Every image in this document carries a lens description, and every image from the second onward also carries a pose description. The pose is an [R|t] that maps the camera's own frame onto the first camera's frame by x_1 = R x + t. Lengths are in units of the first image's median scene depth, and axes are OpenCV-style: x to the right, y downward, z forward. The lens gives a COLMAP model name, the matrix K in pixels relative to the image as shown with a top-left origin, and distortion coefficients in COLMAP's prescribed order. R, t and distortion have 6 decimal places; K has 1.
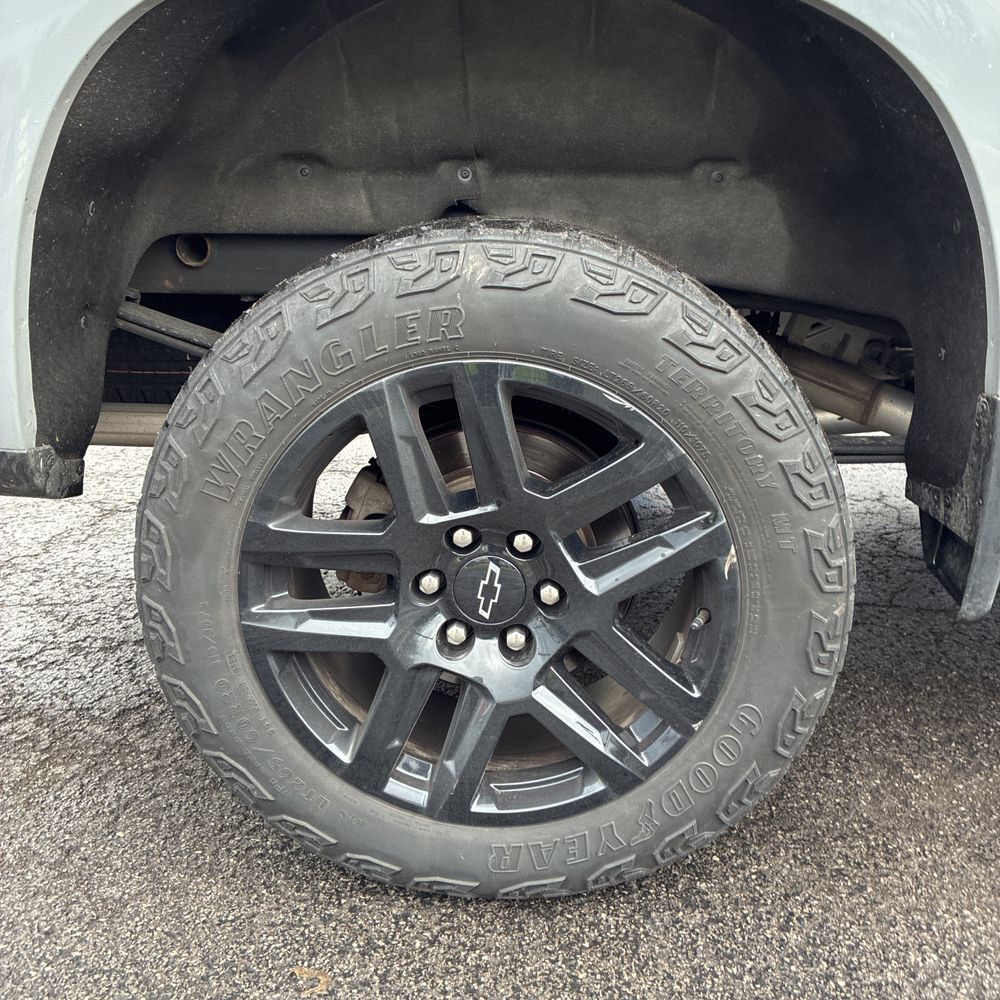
lens RADIAL K [[1013.8, 0, 510.4], [0, 1013.8, 484.2], [0, 0, 1]] dist [0.028640, 0.000000]
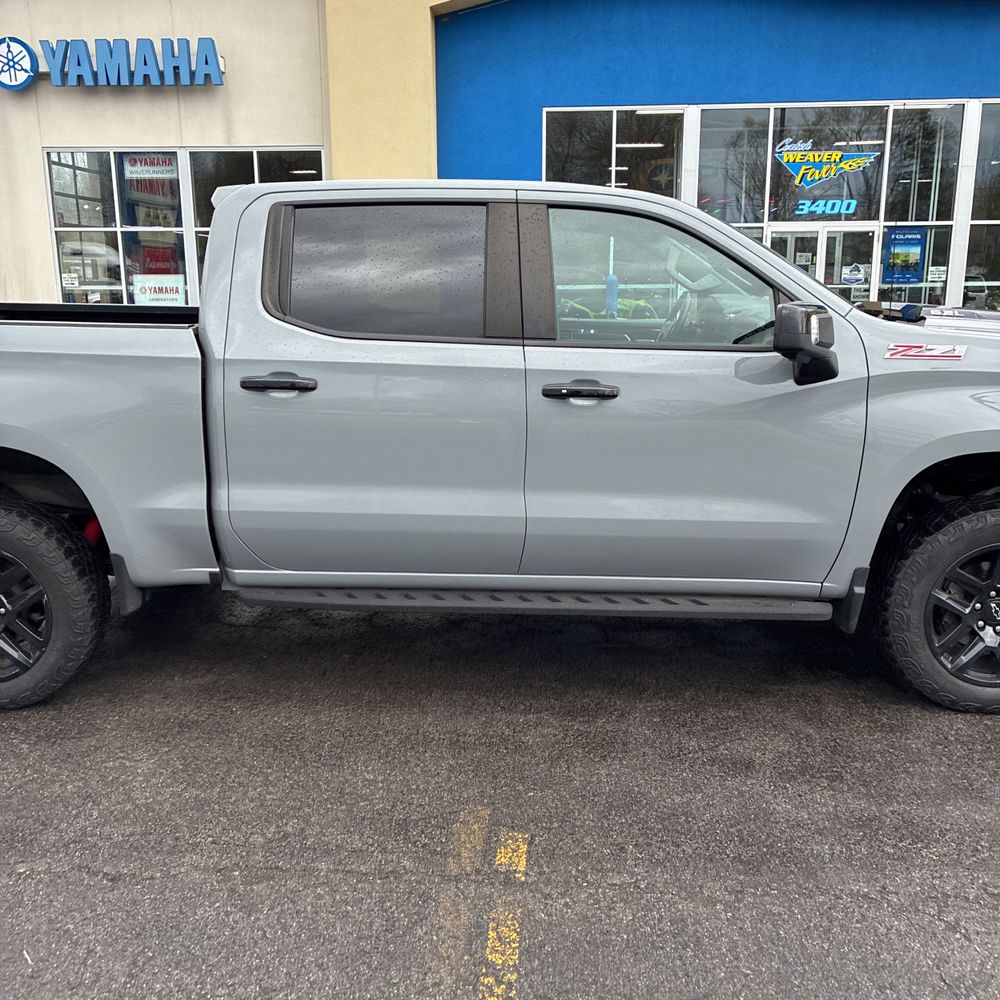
lens RADIAL K [[1013.8, 0, 513.4], [0, 1013.8, 513.1], [0, 0, 1]] dist [0.028640, 0.000000]
pose [[0.999498, -0.003920, 0.031439, 1.593128], [0.005574, 0.998596, -0.052679, -0.025165], [-0.031189, 0.052828, 0.998116, -2.370960]]
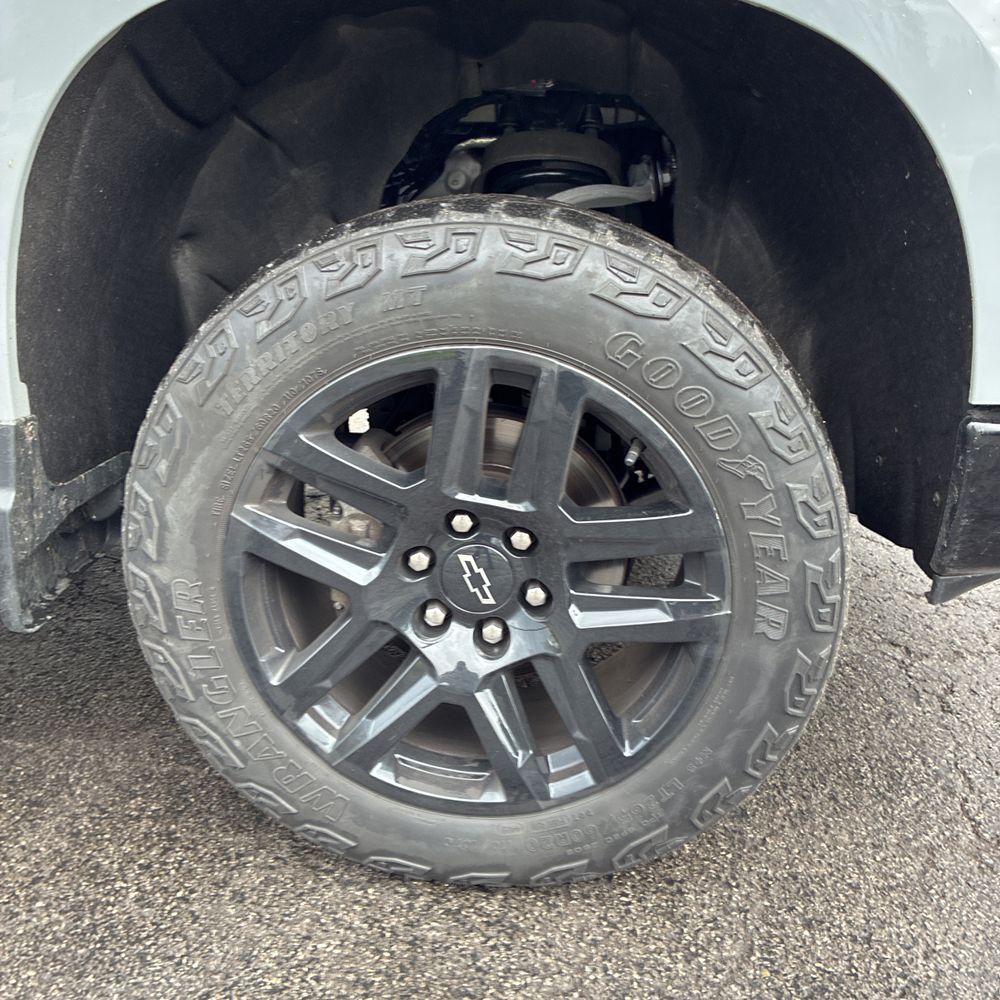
lens RADIAL K [[1010.4, 0, 490.5], [0, 1010.4, 493.8], [0, 0, 1]] dist [0.041320, 0.000000]
pose [[0.998560, 0.023186, -0.048372, 3.286949], [-0.020324, 0.998061, 0.058836, -0.015791], [0.049642, -0.057769, 0.997095, -0.131940]]
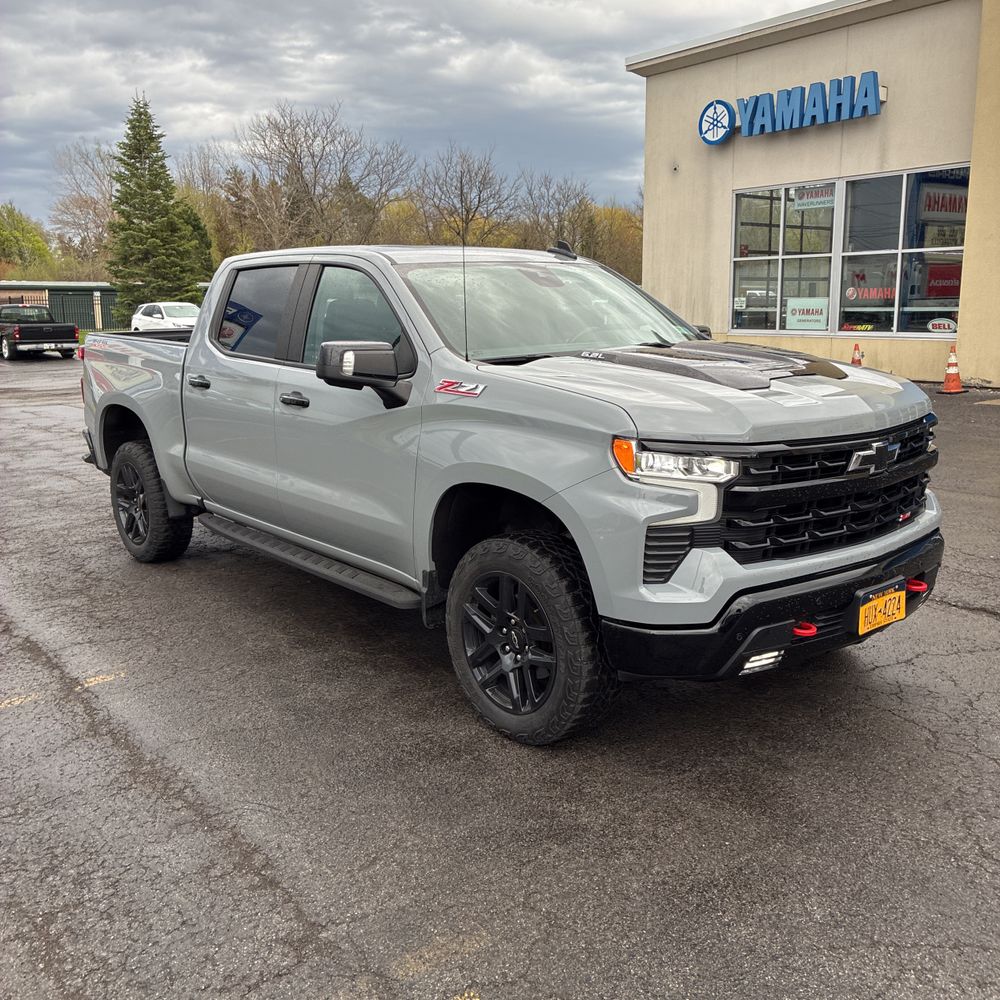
lens RADIAL K [[1013.8, 0, 497.7], [0, 1013.8, 491.7], [0, 0, 1]] dist [0.028640, 0.000000]
pose [[0.686243, 0.134565, -0.714816, 5.526965], [-0.196028, 0.980592, -0.003594, -0.333697], [0.700459, 0.142590, 0.699303, -1.625272]]
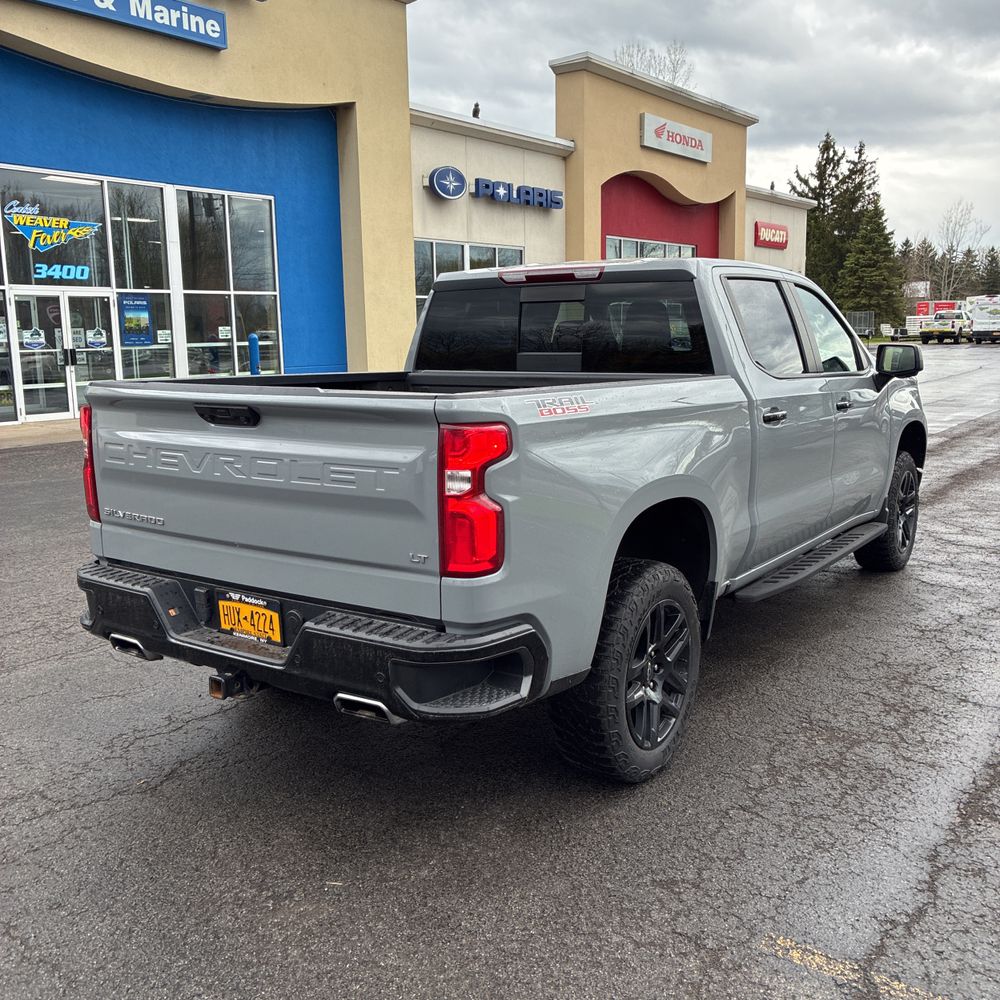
lens RADIAL K [[1013.8, 0, 485.7], [0, 1013.8, 503.2], [0, 0, 1]] dist [0.028640, 0.000000]
pose [[0.530876, -0.148051, 0.834417, -2.934067], [0.251208, 0.967860, 0.011903, -0.587158], [-0.809361, 0.203293, 0.551005, -0.473347]]
